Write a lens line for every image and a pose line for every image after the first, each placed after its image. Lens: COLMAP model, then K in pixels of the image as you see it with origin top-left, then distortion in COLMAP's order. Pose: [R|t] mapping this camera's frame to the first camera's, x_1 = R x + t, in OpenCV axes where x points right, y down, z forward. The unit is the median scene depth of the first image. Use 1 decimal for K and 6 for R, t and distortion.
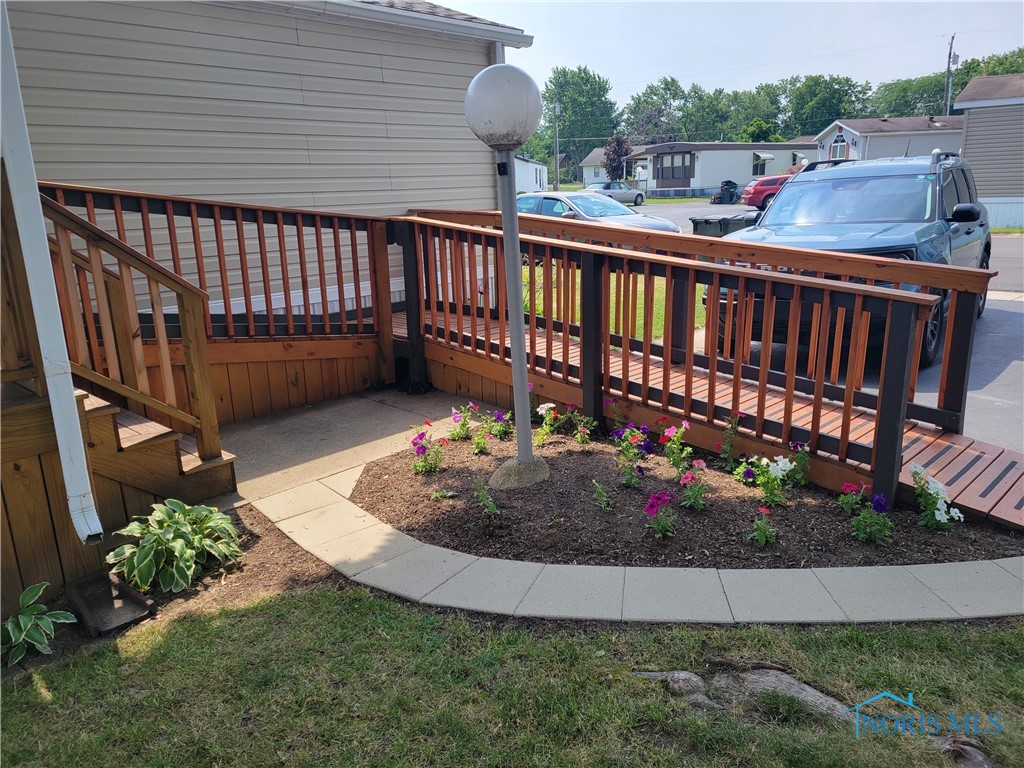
lens RADIAL K [[753.7, 0, 518.8], [0, 753.7, 392.2], [0, 0, 1]] dist [0.063035, -0.050774]
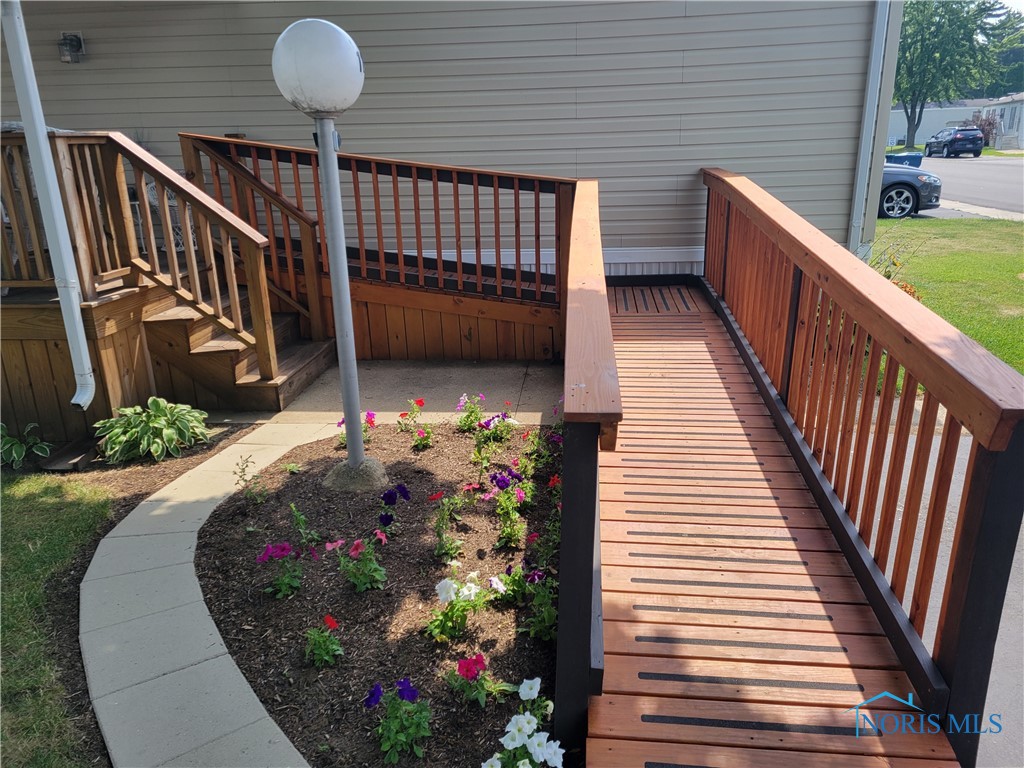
lens RADIAL K [[753.7, 0, 514.9], [0, 753.7, 386.3], [0, 0, 1]] dist [0.063035, -0.050774]
pose [[0.628255, 0.252810, -0.735788, 0.538621], [-0.199709, 0.966448, 0.161540, -0.130258], [0.751939, 0.045455, 0.657664, 0.377591]]
